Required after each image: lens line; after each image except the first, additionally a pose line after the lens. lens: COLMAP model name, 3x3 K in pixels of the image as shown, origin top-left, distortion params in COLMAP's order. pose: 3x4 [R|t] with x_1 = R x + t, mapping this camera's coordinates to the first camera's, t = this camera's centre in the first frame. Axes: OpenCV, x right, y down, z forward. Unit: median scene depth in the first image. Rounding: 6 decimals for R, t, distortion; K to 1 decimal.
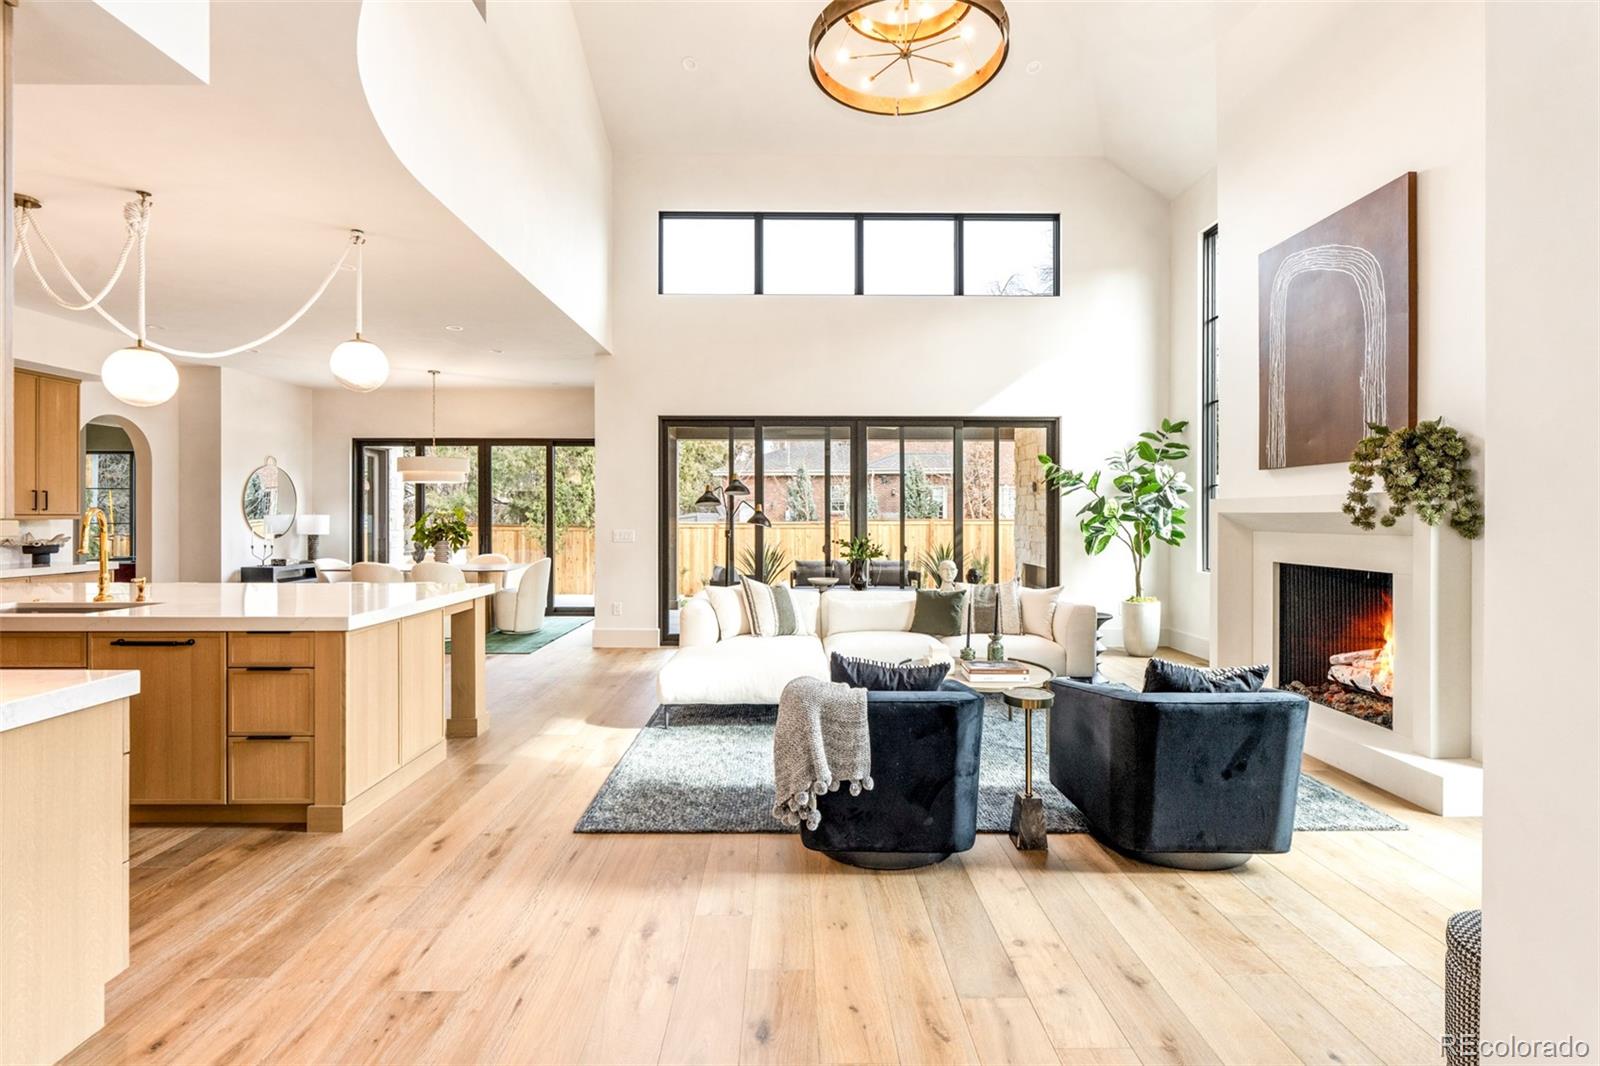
lens RADIAL K [[748.8, 0, 797.8], [0, 748.8, 529.1], [0, 0, 1]] dist [-0.000568, 0.000102]
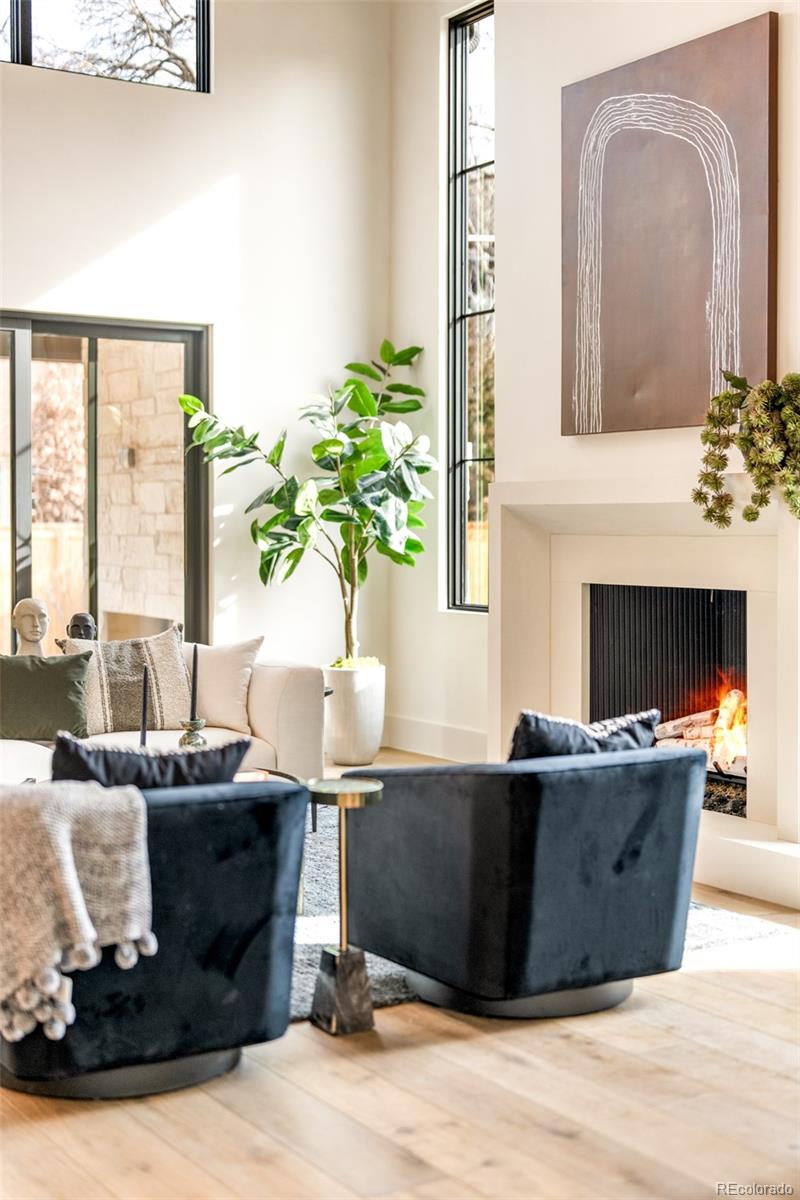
lens RADIAL K [[1718.5, 0, 400.0], [0, 1718.5, 600.0], [0, 0, 1]] dist [0.012653, 0.101247]
pose [[0.852823, -0.022784, 0.521702, -0.319312], [0.009782, 0.999569, 0.027663, 0.021306], [-0.522108, -0.018488, 0.852679, -0.194607]]
